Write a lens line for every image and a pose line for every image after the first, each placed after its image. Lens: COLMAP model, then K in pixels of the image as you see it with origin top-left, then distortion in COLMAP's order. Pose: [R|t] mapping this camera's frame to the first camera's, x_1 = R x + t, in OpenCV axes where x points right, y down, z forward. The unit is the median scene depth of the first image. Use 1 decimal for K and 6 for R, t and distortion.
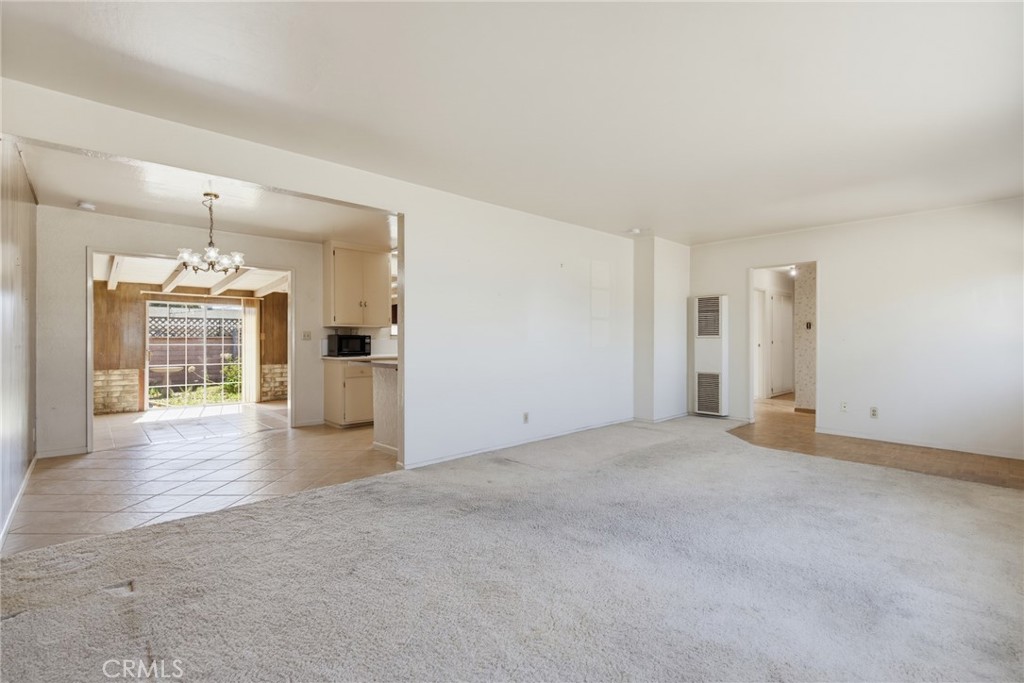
lens RADIAL K [[484.4, 0, 527.2], [0, 484.4, 340.1], [0, 0, 1]] dist [0.000246, -0.000042]
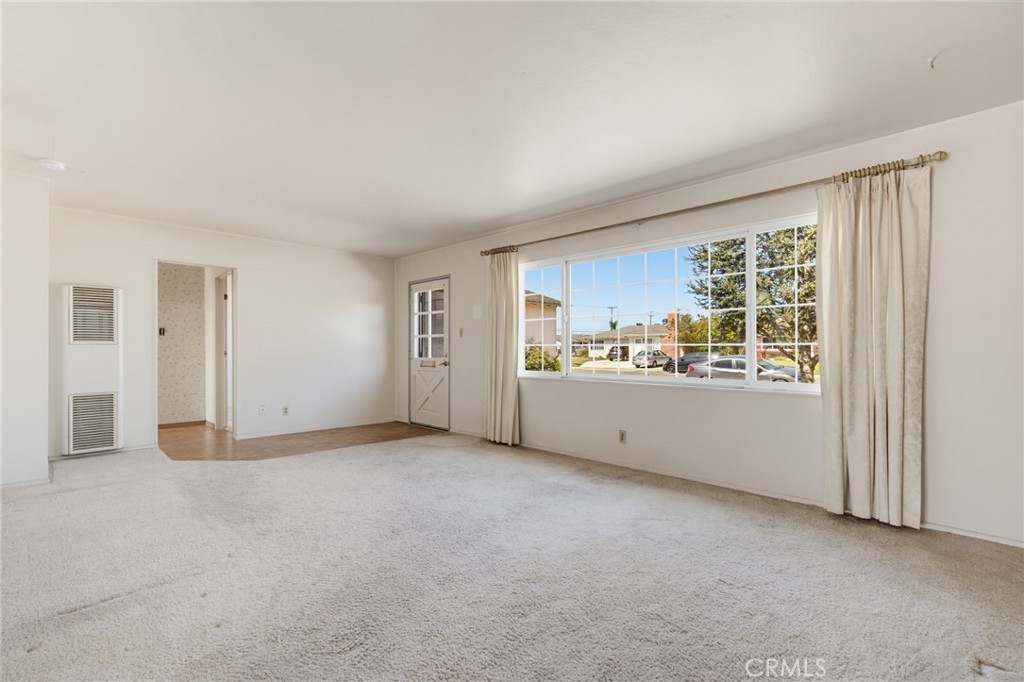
lens RADIAL K [[464.0, 0, 513.2], [0, 464.0, 346.4], [0, 0, 1]] dist [0.001208, 0.000246]
pose [[-0.049750, 0.003952, 0.998754, -0.343686], [0.000429, 0.999992, -0.003936, 0.001505], [-0.998762, 0.000233, -0.049751, 0.424520]]
